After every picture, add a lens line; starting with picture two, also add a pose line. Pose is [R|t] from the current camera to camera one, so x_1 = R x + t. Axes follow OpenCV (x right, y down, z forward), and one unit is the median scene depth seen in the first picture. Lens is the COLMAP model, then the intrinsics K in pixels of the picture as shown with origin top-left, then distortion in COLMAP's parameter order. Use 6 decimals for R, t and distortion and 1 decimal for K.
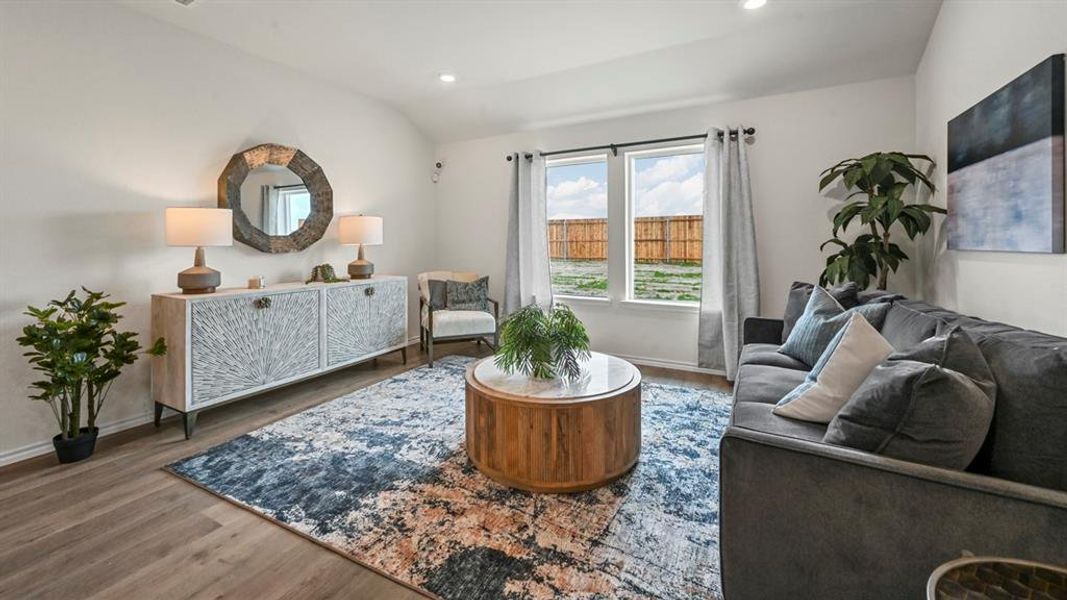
lens RADIAL K [[419.9, 0, 530.3], [0, 419.9, 243.9], [0, 0, 1]] dist [-0.001742, -0.000105]
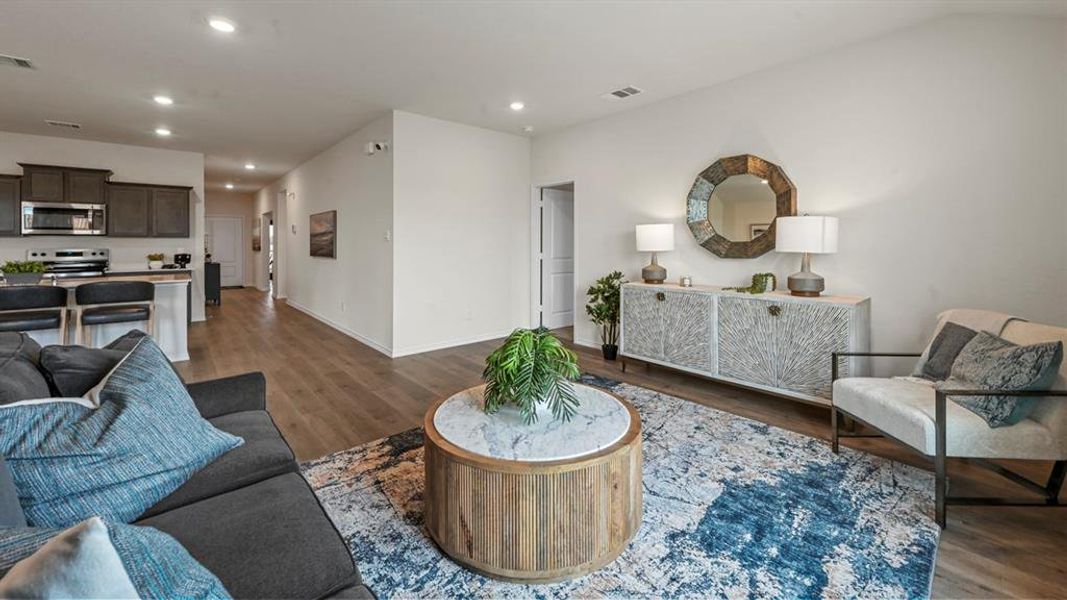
lens RADIAL K [[419.9, 0, 530.3], [0, 419.9, 243.9], [0, 0, 1]] dist [-0.001742, -0.000105]
pose [[-0.358697, 0.005377, -0.933439, 0.829008], [0.000894, 0.999985, 0.005417, -0.030381], [0.933454, 0.001109, -0.358696, 1.314081]]
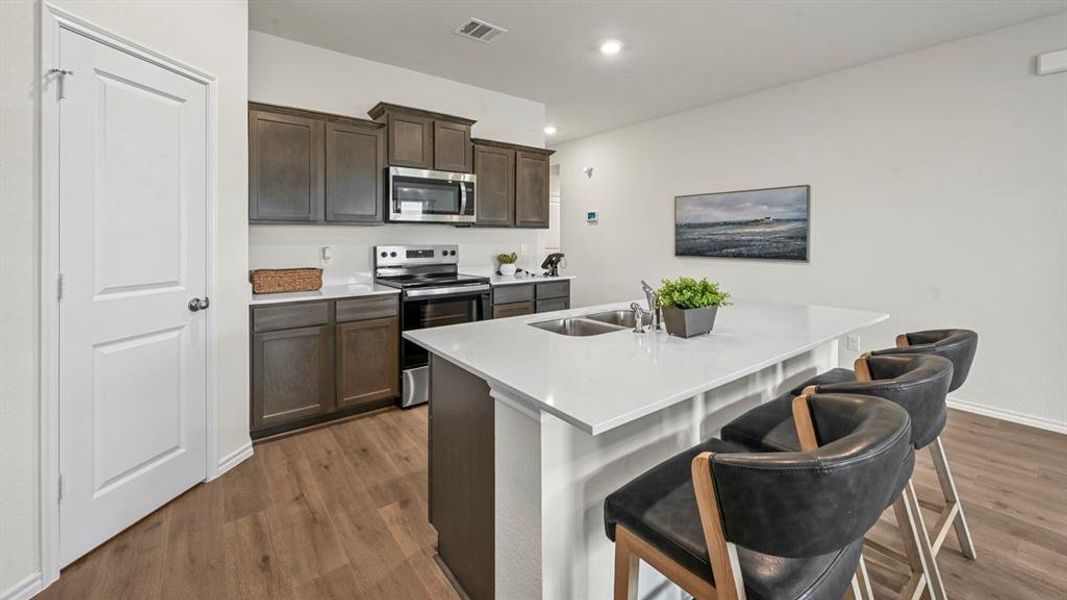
lens RADIAL K [[423.1, 0, 532.9], [0, 423.1, 241.1], [0, 0, 1]] dist [0.000559, -0.000104]
pose [[-0.408223, 0.011602, -0.912809, 0.759320], [-0.001768, 0.999907, 0.013500, -0.028325], [0.912881, 0.007125, -0.408164, -1.058084]]
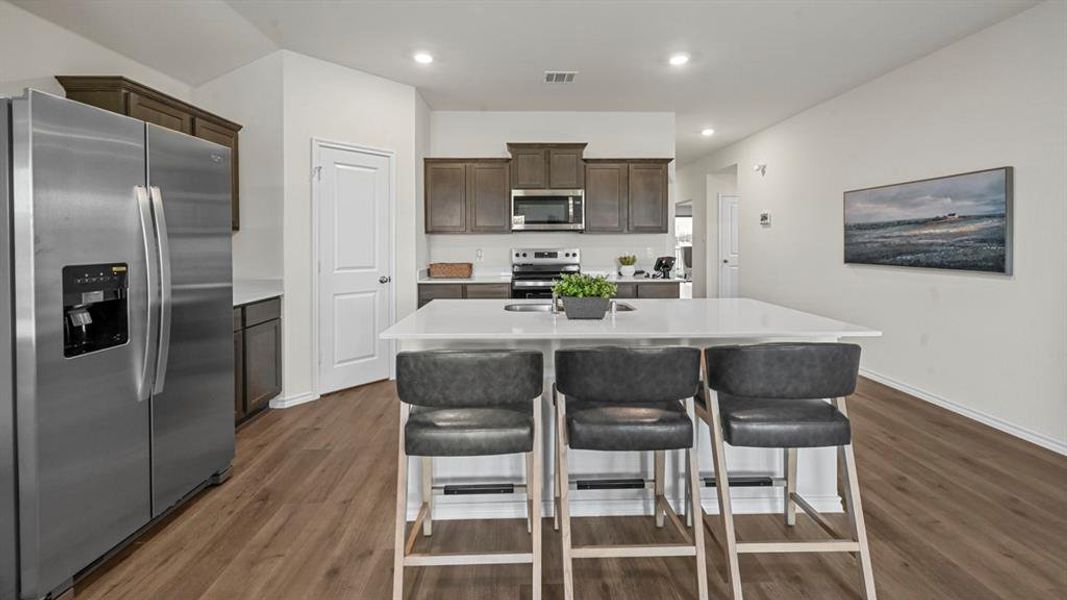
lens RADIAL K [[419.9, 0, 530.3], [0, 419.9, 243.9], [0, 0, 1]] dist [-0.001742, -0.000105]
pose [[-0.868601, 0.009023, -0.495431, 0.545254], [0.004924, 0.999942, 0.009578, -0.030343], [0.495488, 0.005880, -0.868595, -0.406802]]
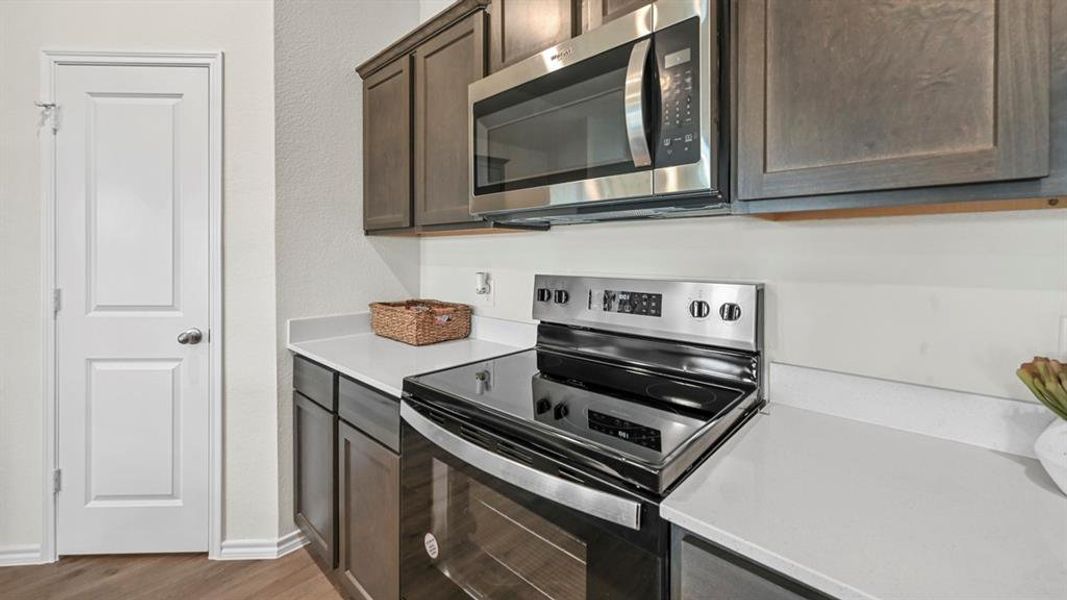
lens RADIAL K [[414.9, 0, 528.0], [0, 414.9, 254.8], [0, 0, 1]] dist [-0.003909, 0.000161]
pose [[-0.968255, 0.003652, 0.249938, -0.495175], [0.005301, 0.999968, 0.005926, -0.025017], [-0.249909, 0.007062, -0.968244, -1.508562]]
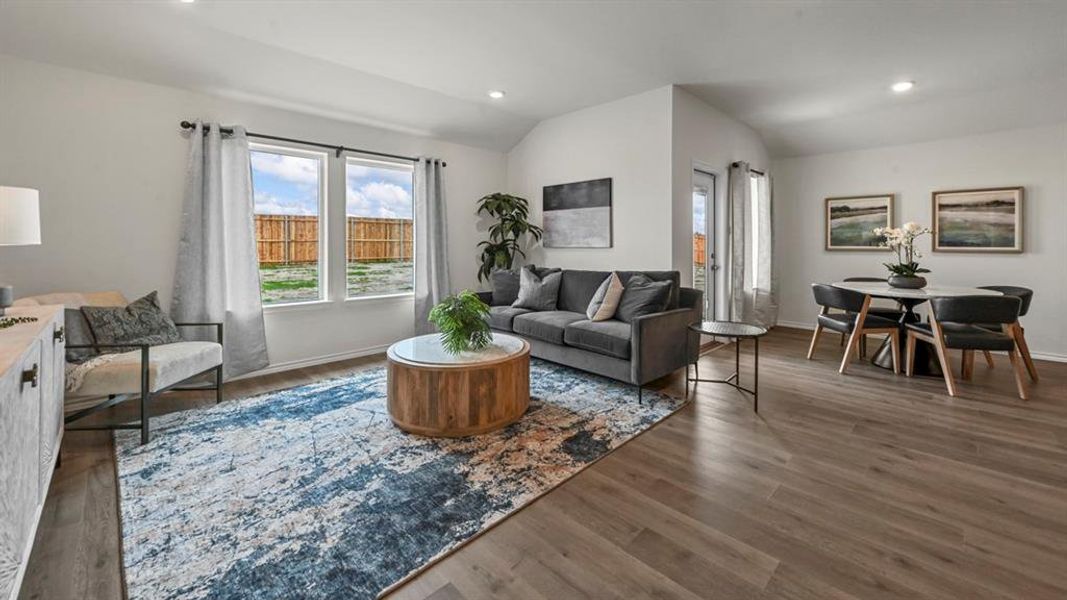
lens RADIAL K [[423.1, 0, 532.9], [0, 423.1, 241.1], [0, 0, 1]] dist [0.000559, -0.000104]
pose [[0.296030, 0.007330, 0.955151, -1.100696], [0.000112, 0.999970, -0.007708, 0.000329], [-0.955179, 0.002389, 0.296020, 0.435211]]
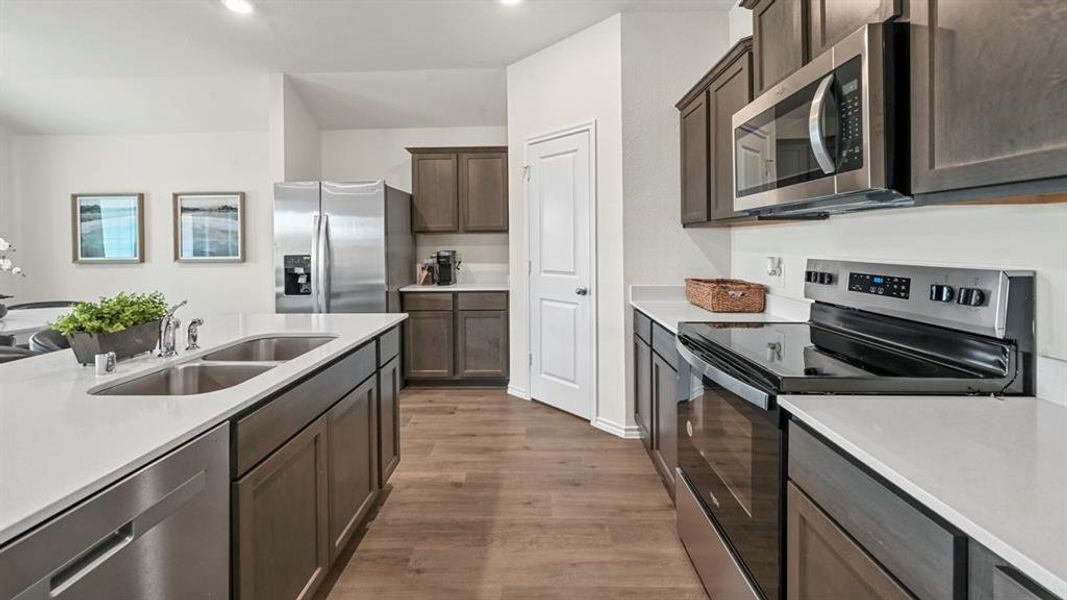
lens RADIAL K [[419.9, 0, 530.3], [0, 419.9, 243.9], [0, 0, 1]] dist [-0.001742, -0.000105]
pose [[-0.452652, 0.004842, 0.891674, -0.786221], [0.012968, 0.999915, 0.001154, -0.024172], [-0.891593, 0.012086, -0.452677, -1.360532]]
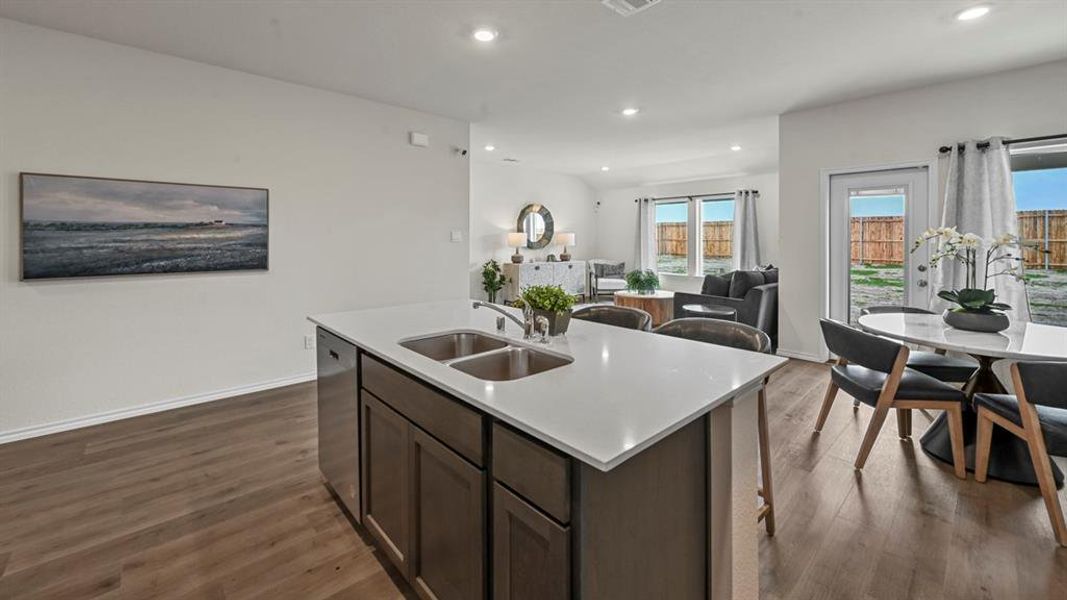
lens RADIAL K [[419.9, 0, 530.3], [0, 419.9, 243.9], [0, 0, 1]] dist [-0.001742, -0.000105]
pose [[0.944169, 0.007845, -0.329369, 0.245716], [-0.005247, 0.999948, 0.008778, -0.043373], [0.329421, -0.006560, 0.944160, -1.888656]]
